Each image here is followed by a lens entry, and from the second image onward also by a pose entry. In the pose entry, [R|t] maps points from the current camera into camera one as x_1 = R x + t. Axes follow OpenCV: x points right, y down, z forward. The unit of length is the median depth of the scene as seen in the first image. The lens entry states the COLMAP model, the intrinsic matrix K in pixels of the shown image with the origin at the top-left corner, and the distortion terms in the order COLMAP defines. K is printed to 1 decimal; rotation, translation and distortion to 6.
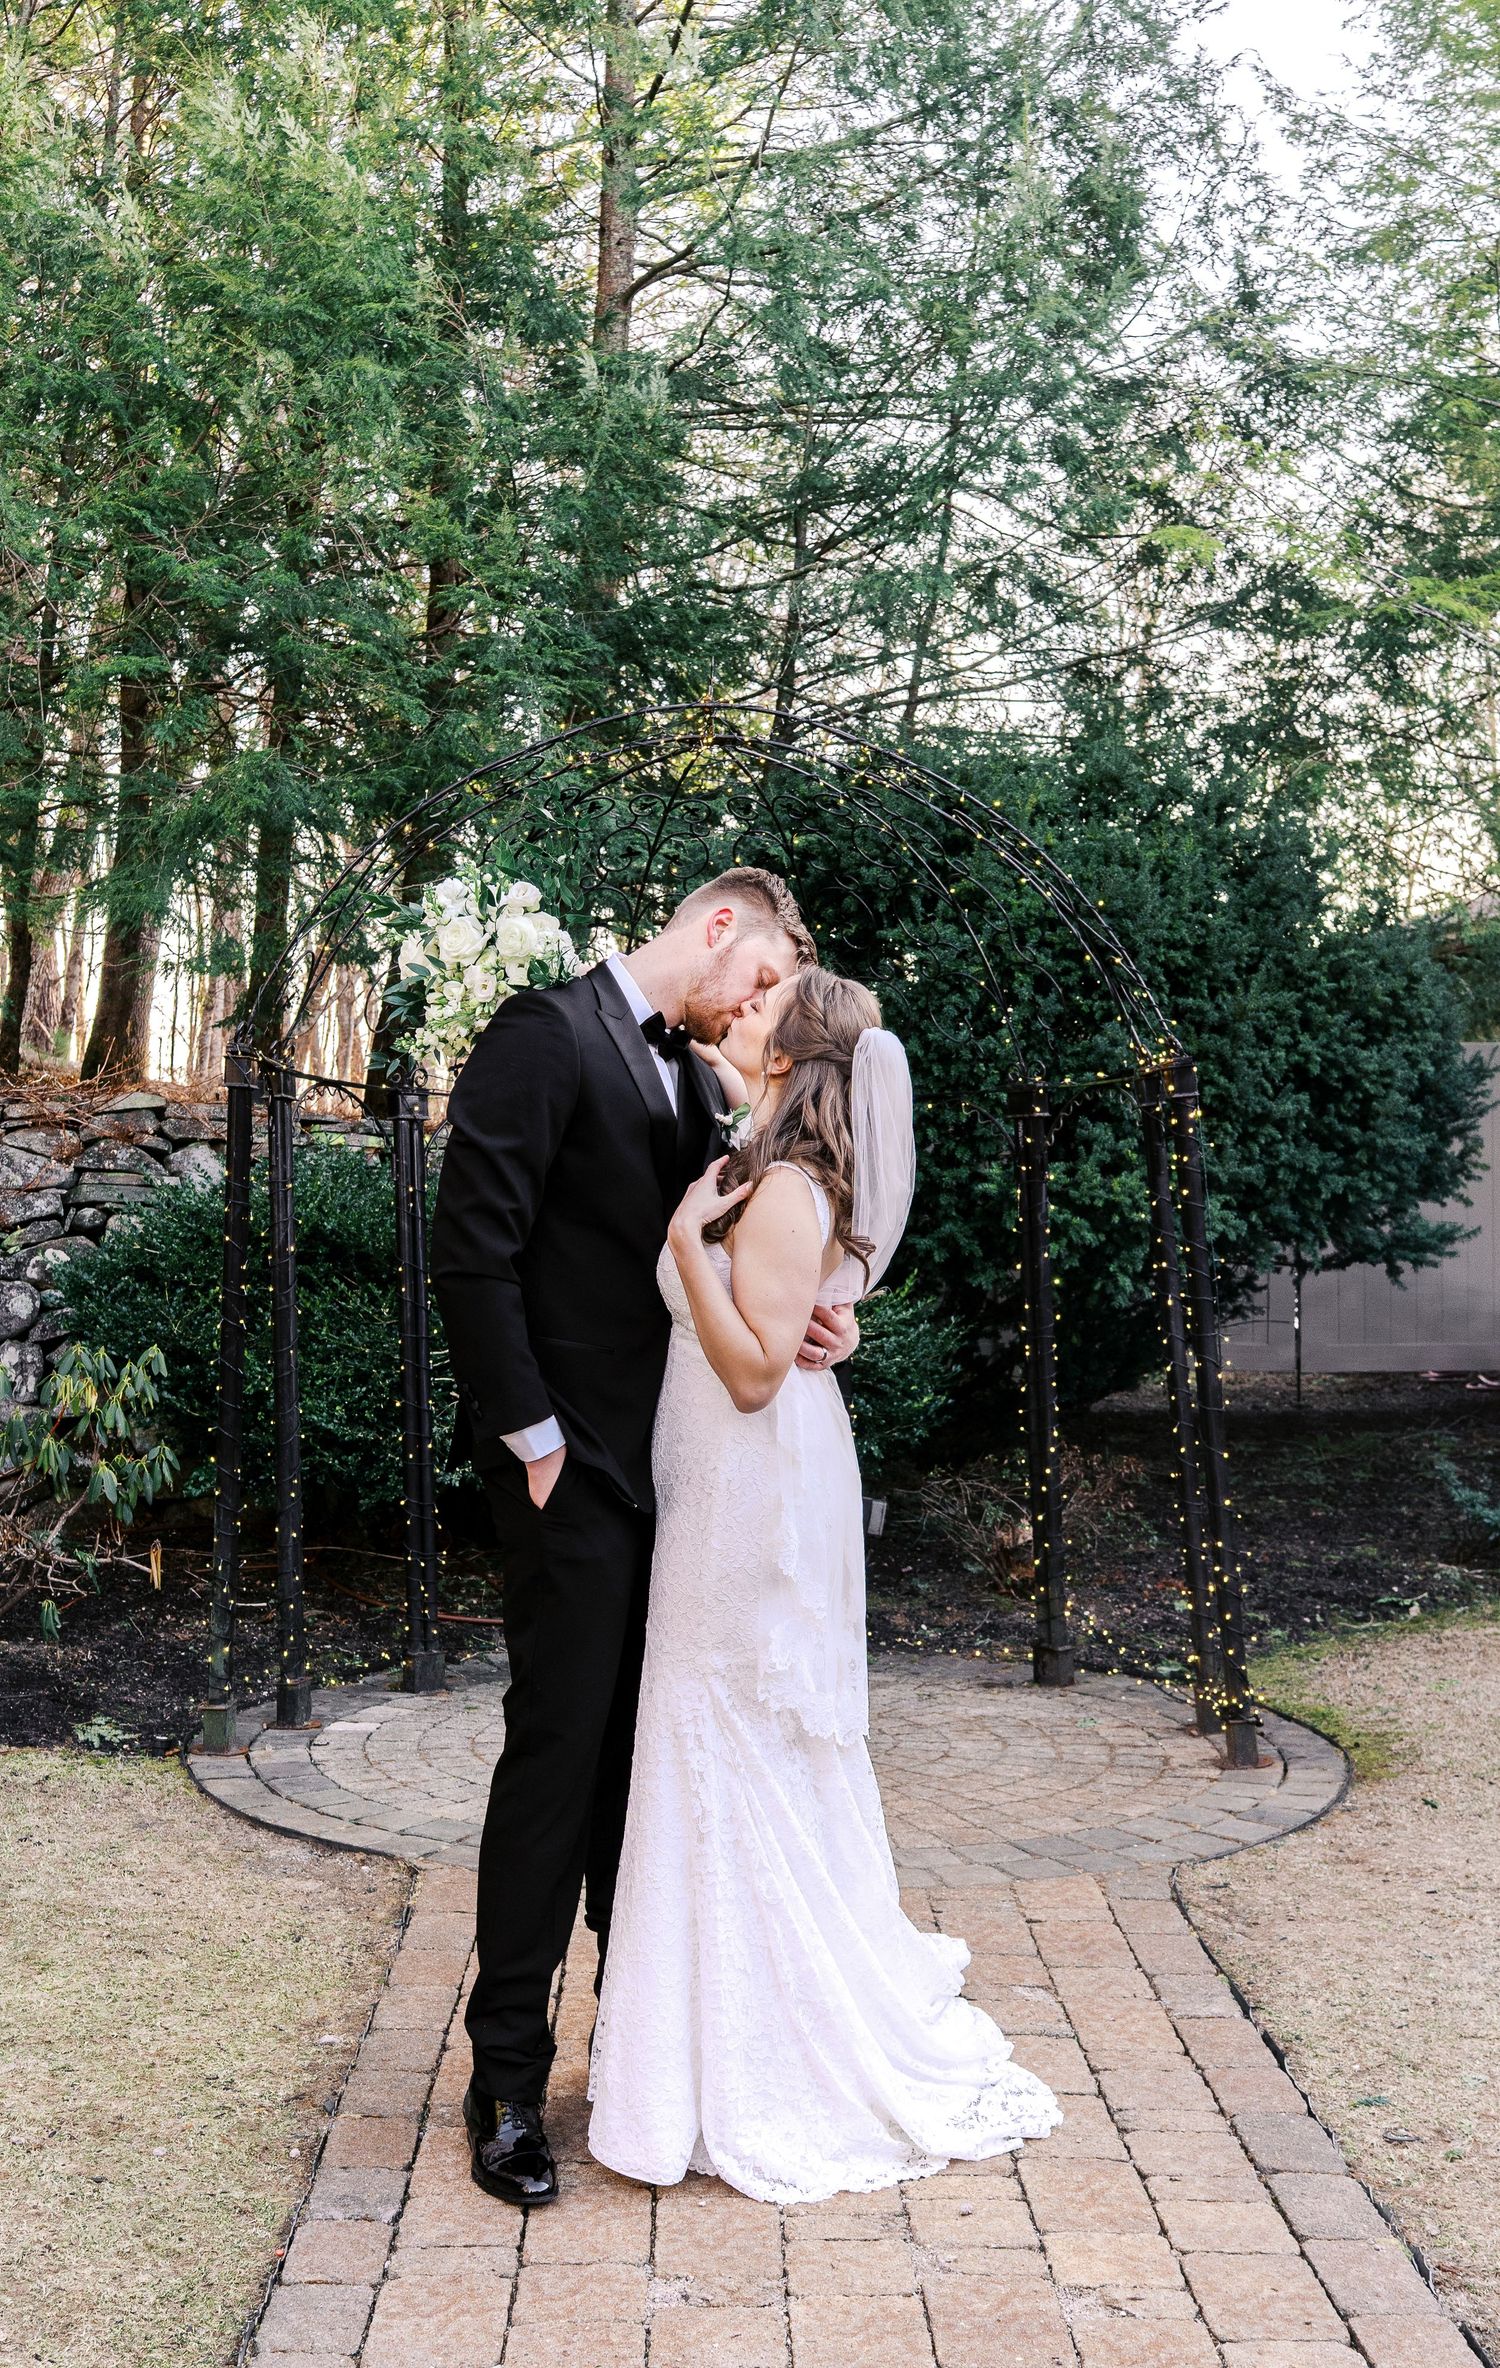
lens RADIAL K [[2371.0, 0, 678.1], [0, 2371.0, 1183.6], [0, 0, 1]] dist [-0.000101, -0.022893]
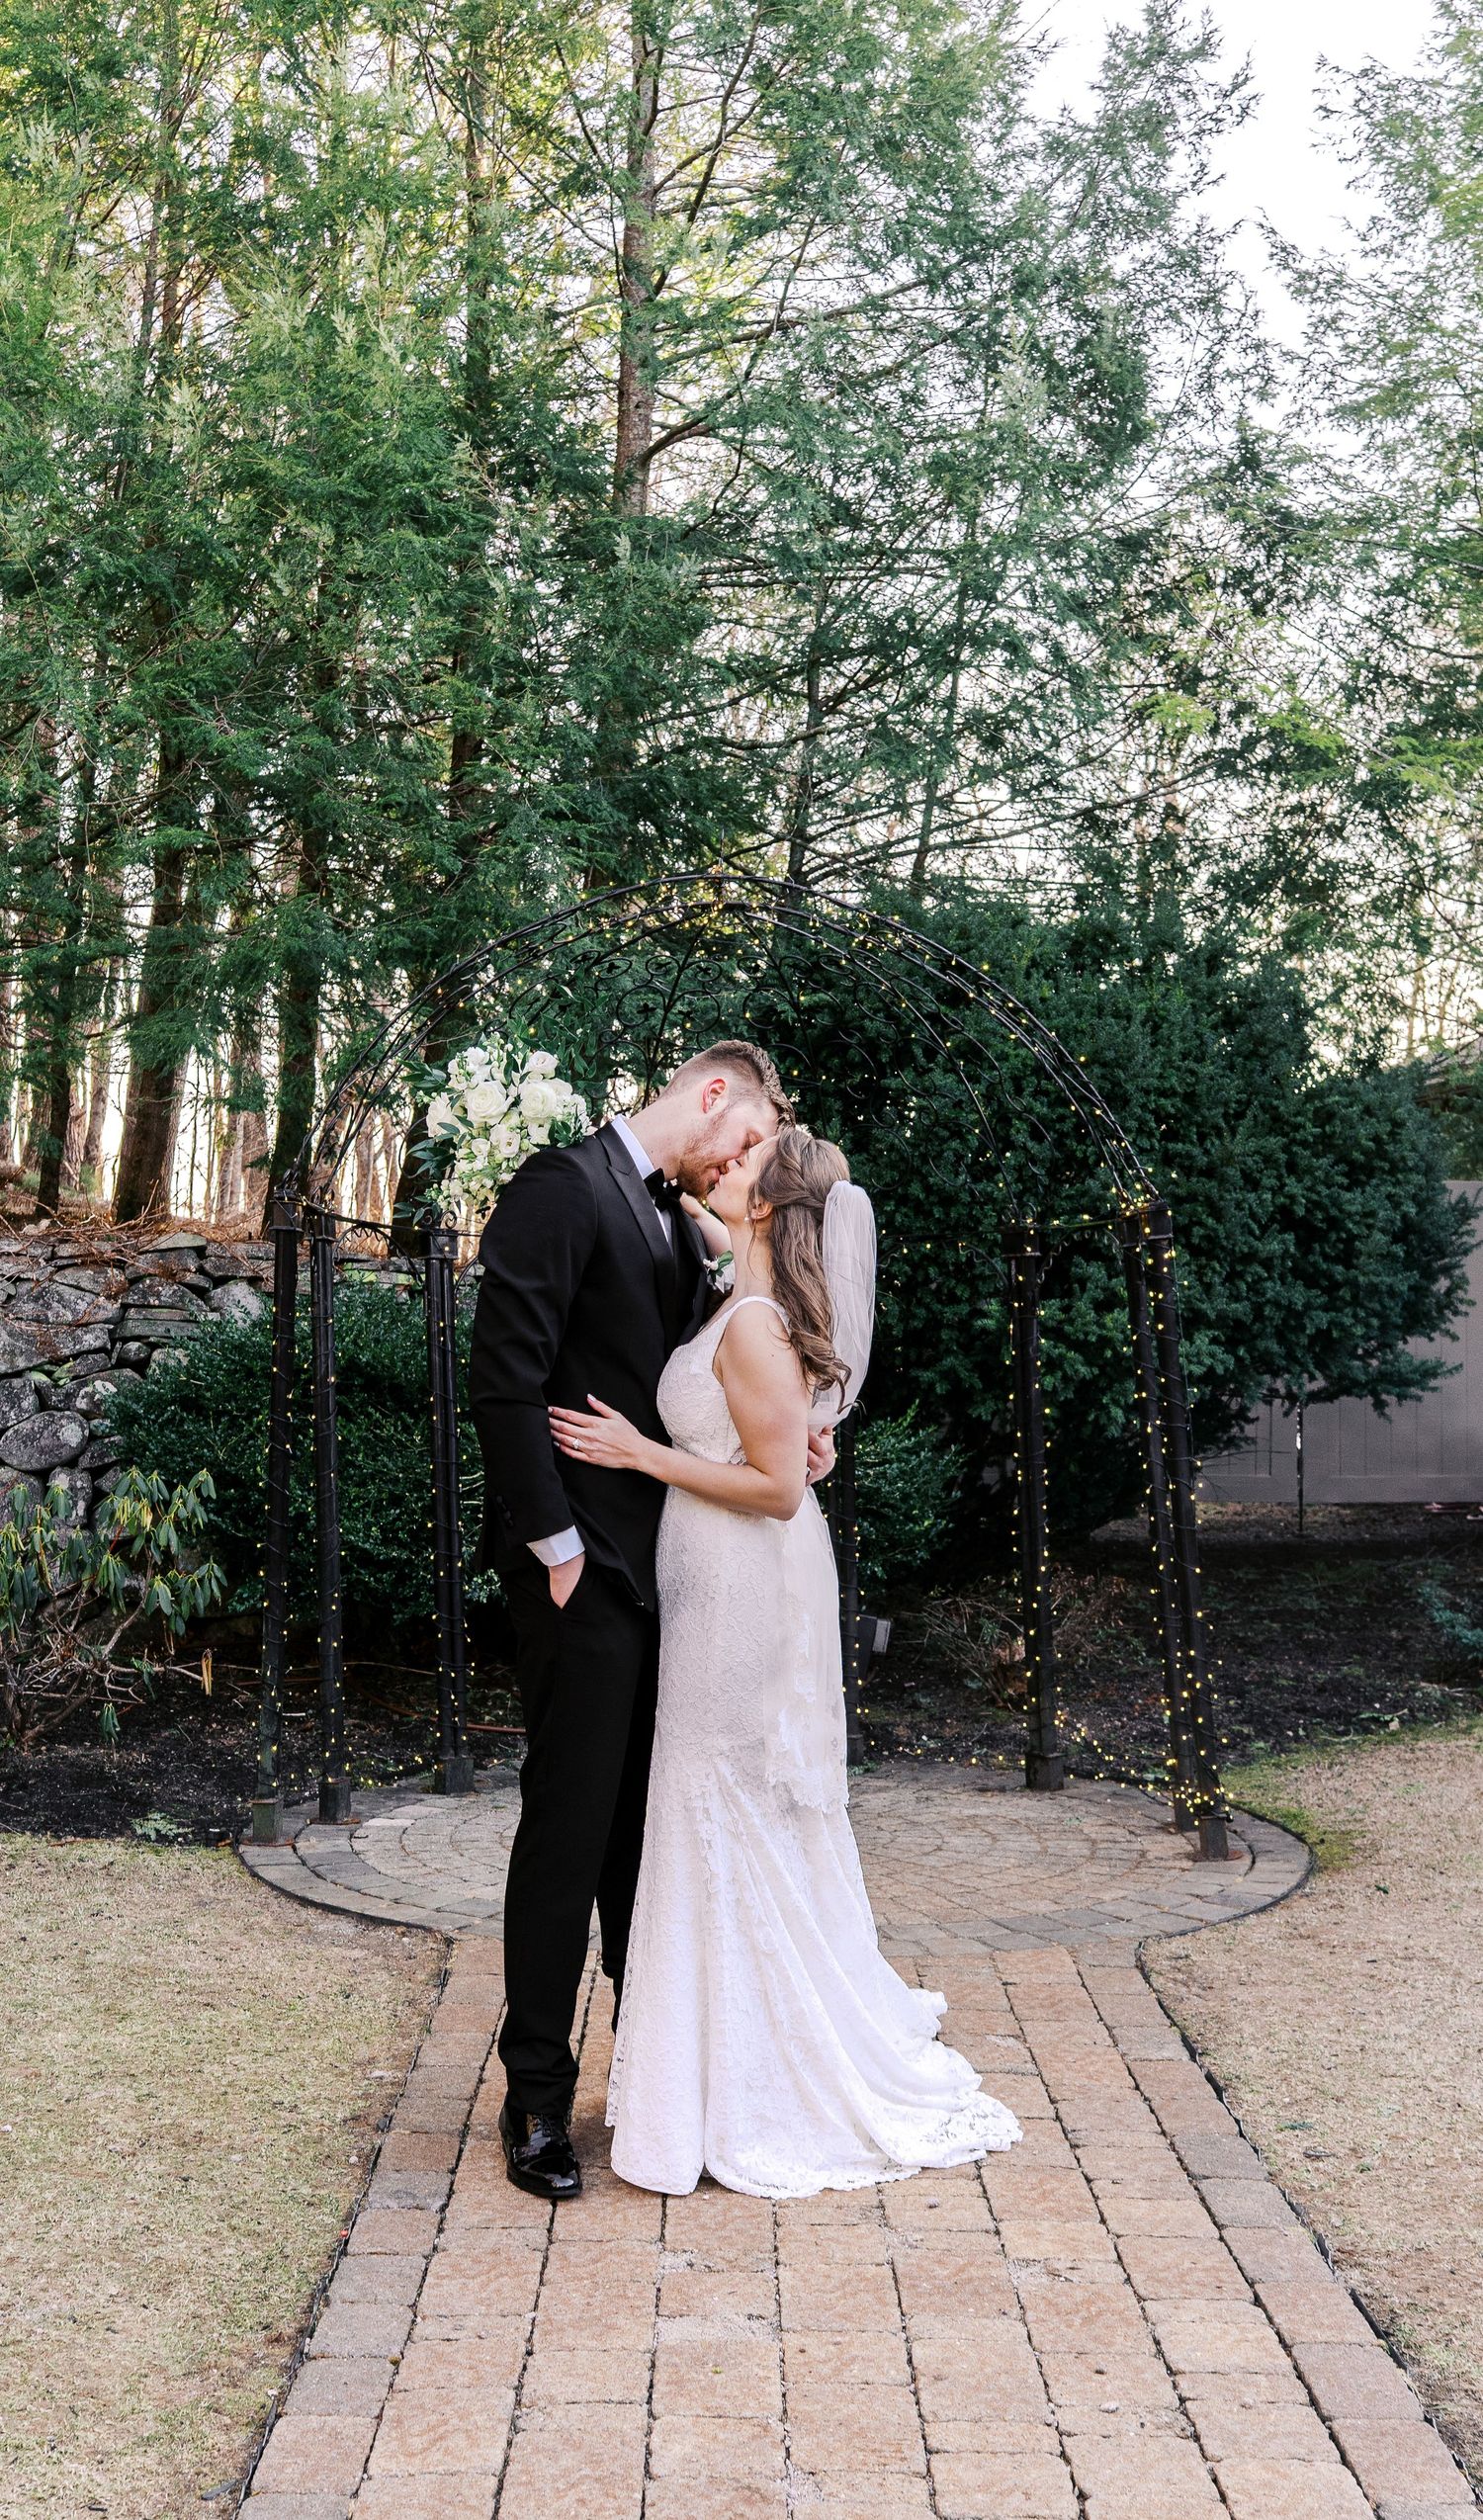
lens RADIAL K [[2457.1, 0, 669.1], [0, 2457.1, 1317.8], [0, 0, 1]] dist [-0.005395, -0.006030]
pose [[0.999921, 0.000040, -0.012573, 0.003962], [-0.000046, 1.000000, -0.000480, 0.000009], [0.012573, 0.000481, 0.999921, -0.112718]]
